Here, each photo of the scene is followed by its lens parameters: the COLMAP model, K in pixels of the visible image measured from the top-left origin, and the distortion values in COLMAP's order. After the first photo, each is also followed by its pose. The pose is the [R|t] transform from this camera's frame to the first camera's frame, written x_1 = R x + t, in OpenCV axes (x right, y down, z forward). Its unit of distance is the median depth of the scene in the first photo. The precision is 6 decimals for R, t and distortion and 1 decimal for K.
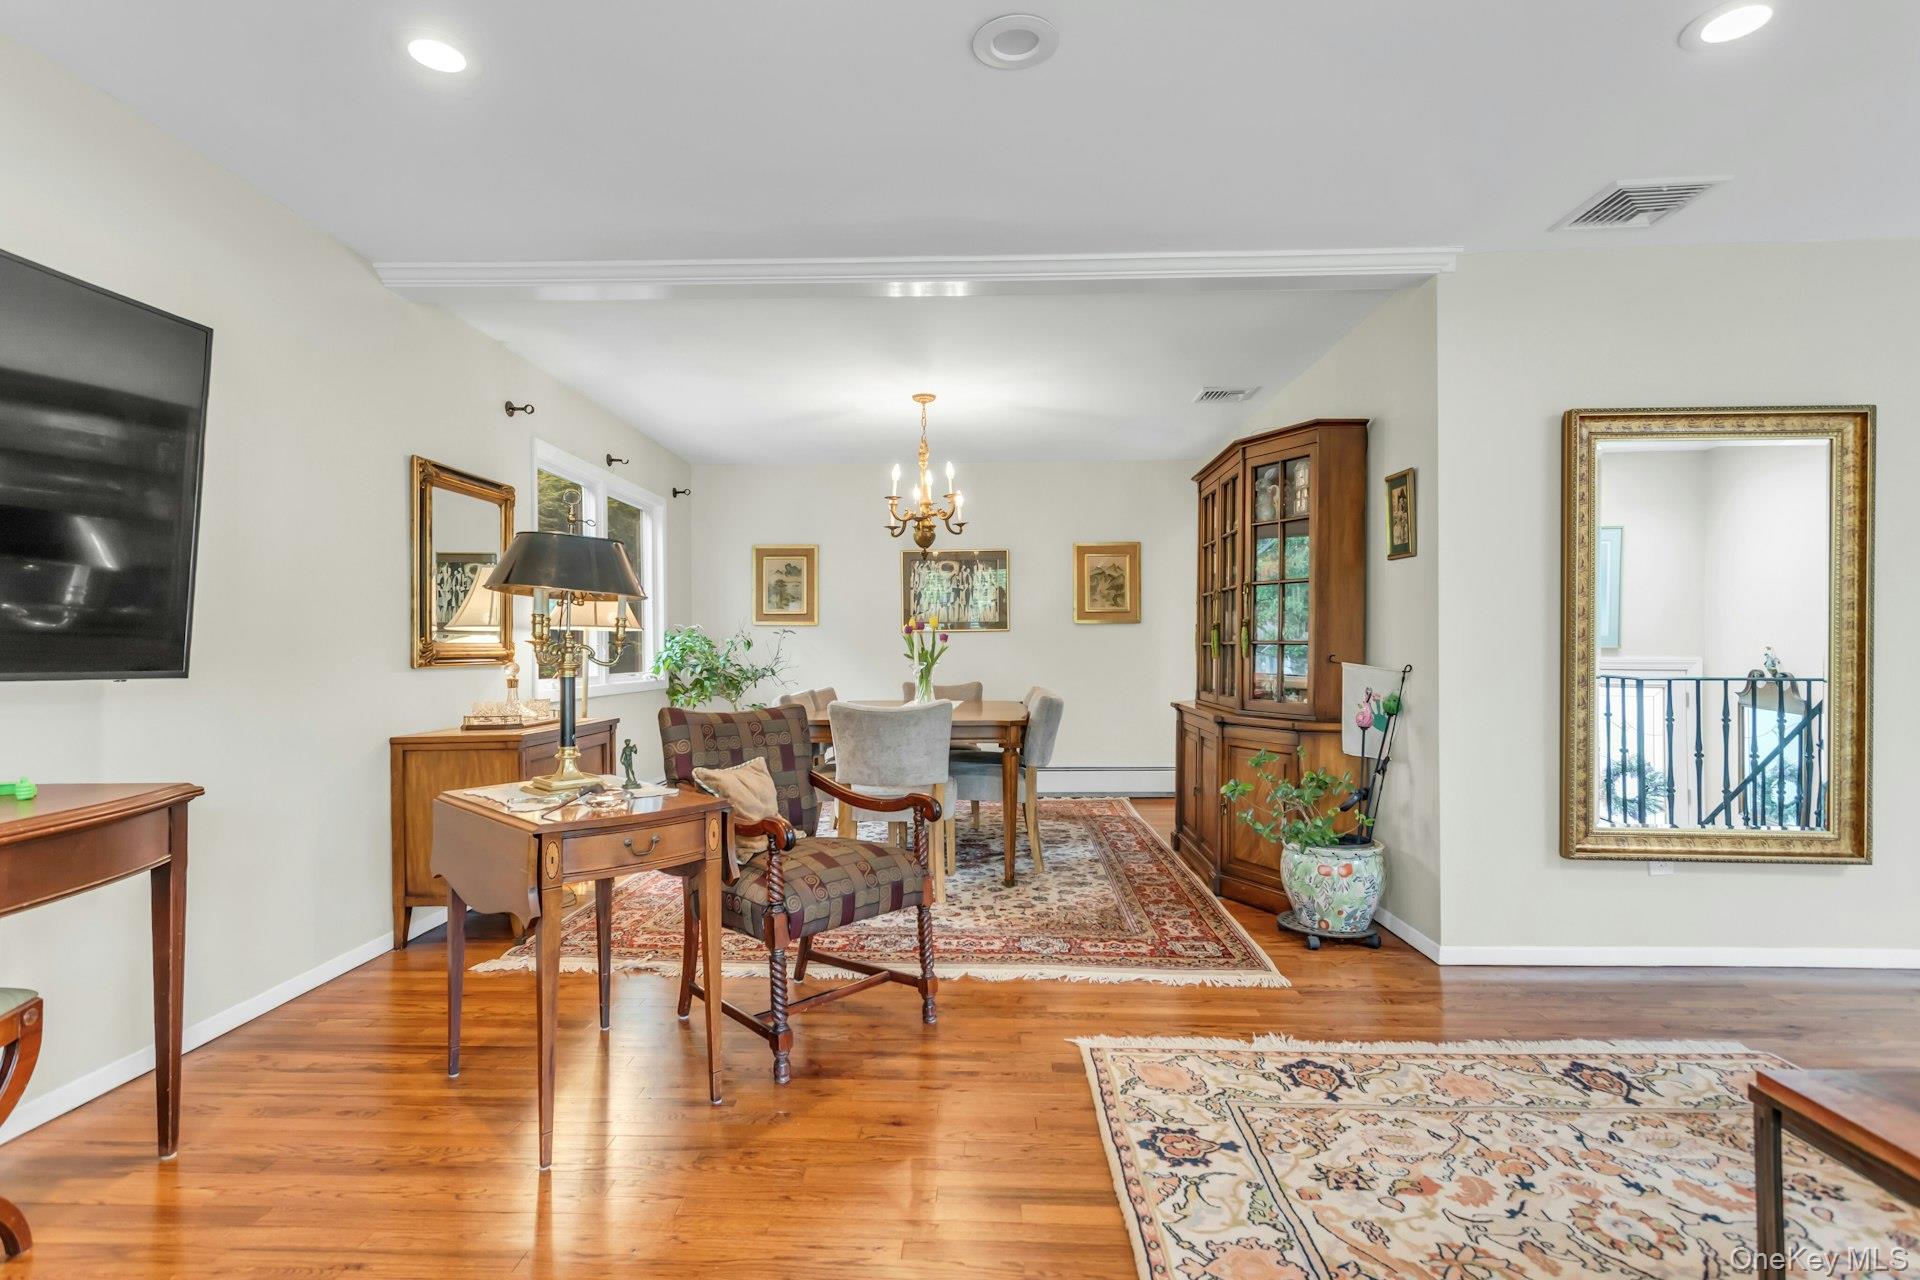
lens RADIAL K [[935.5, 0, 951.9], [0, 935.5, 650.4], [0, 0, 1]] dist [0.006151, -0.001161]
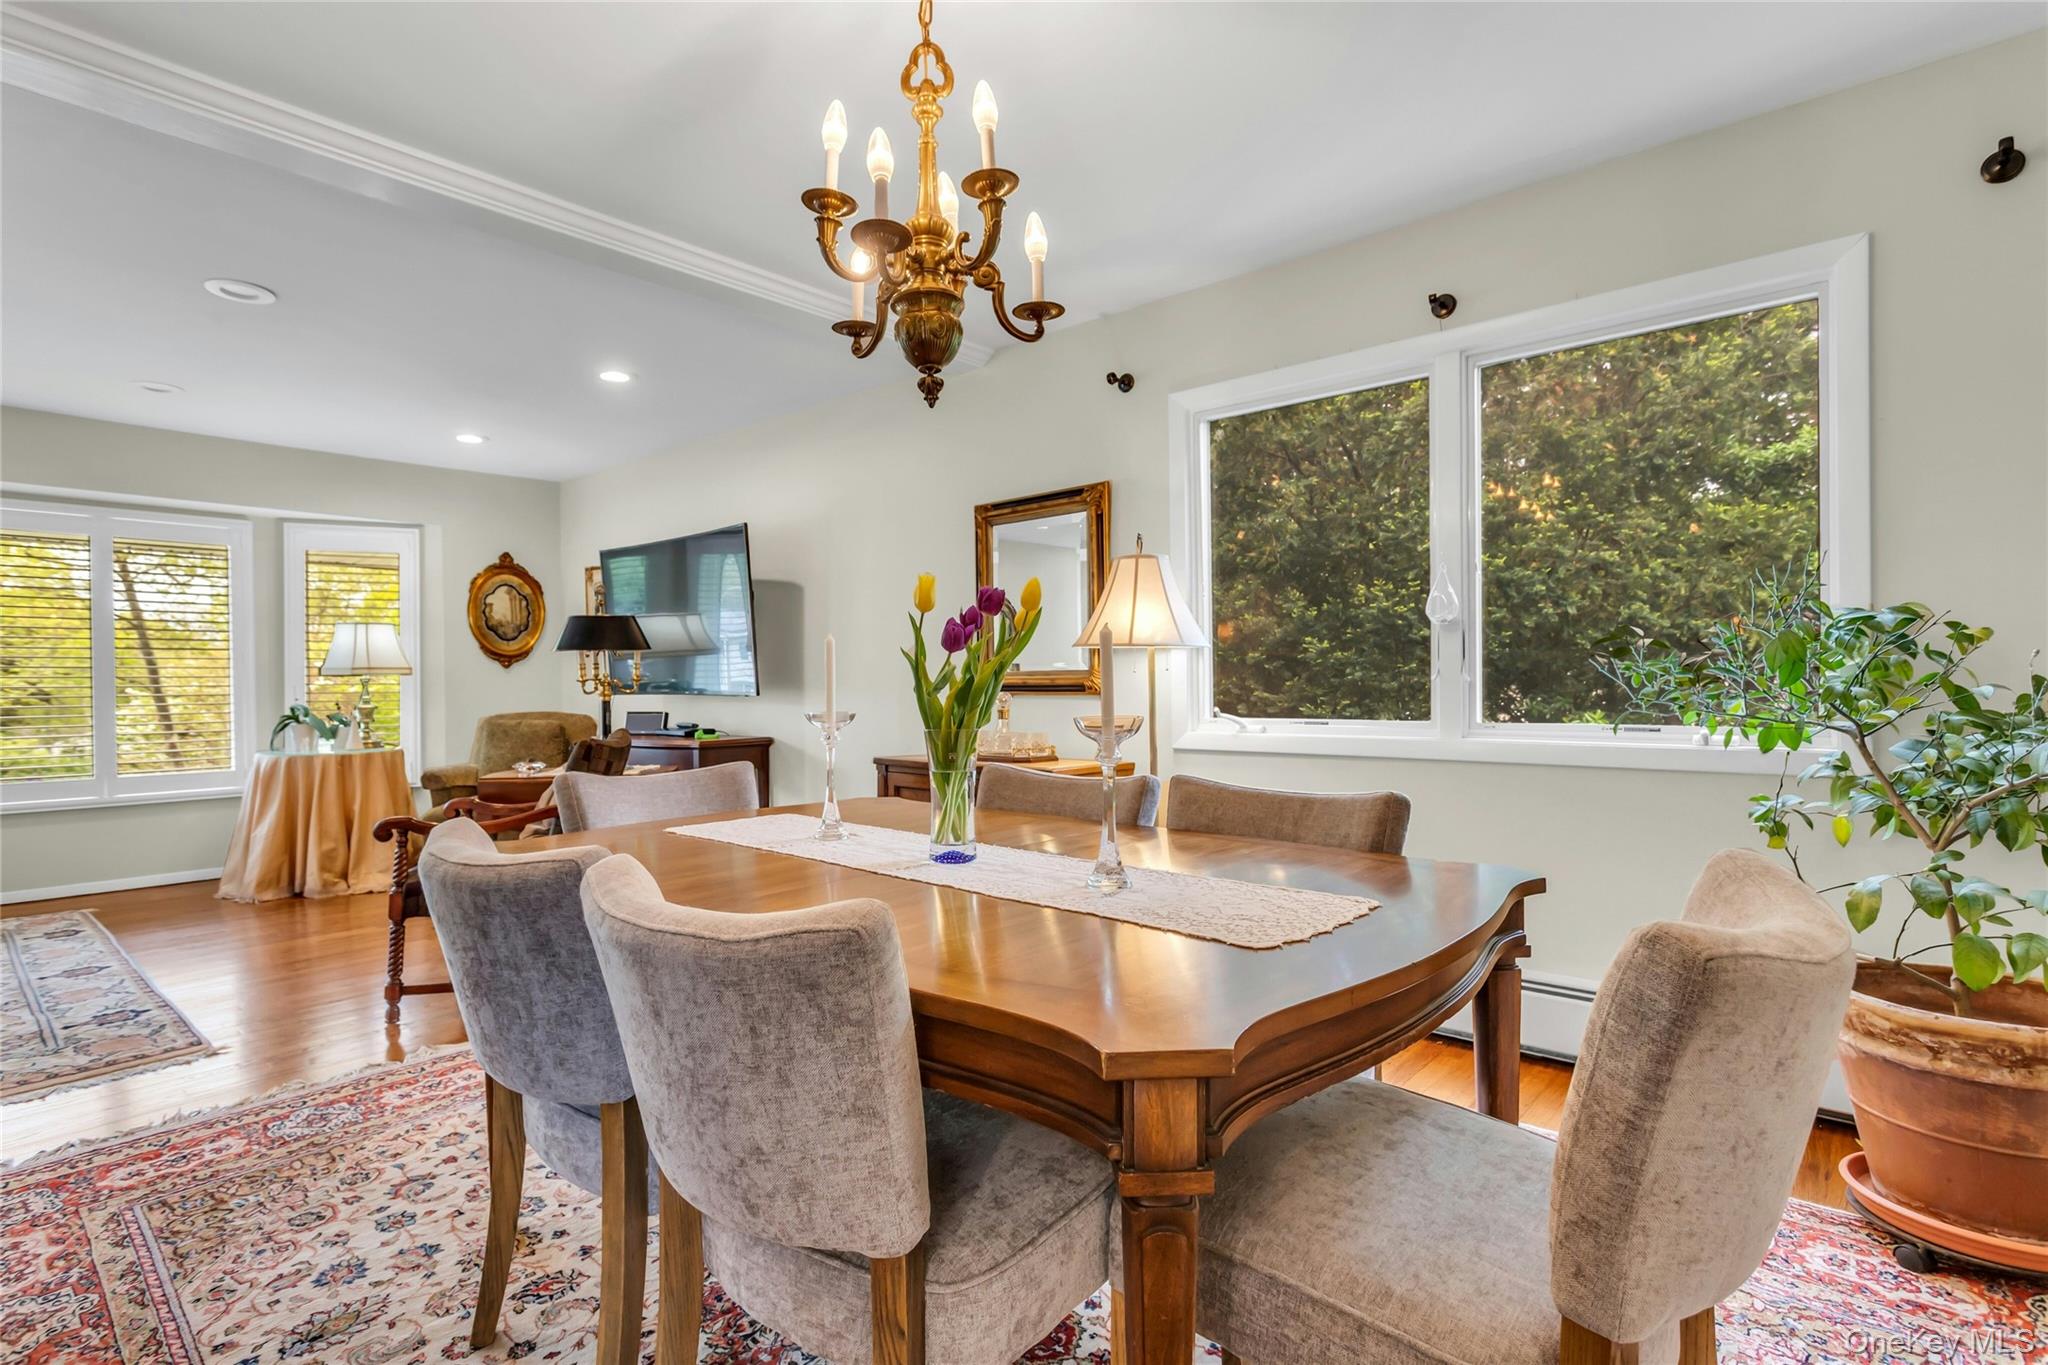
lens RADIAL K [[997.8, 0, 1016.9], [0, 997.8, 679.4], [0, 0, 1]] dist [0.006151, -0.001161]
pose [[-0.632868, 0.007422, -0.774224, 0.235983], [0.013777, 0.999904, -0.001676, 0.001655], [0.774137, -0.011727, -0.632909, 1.303950]]
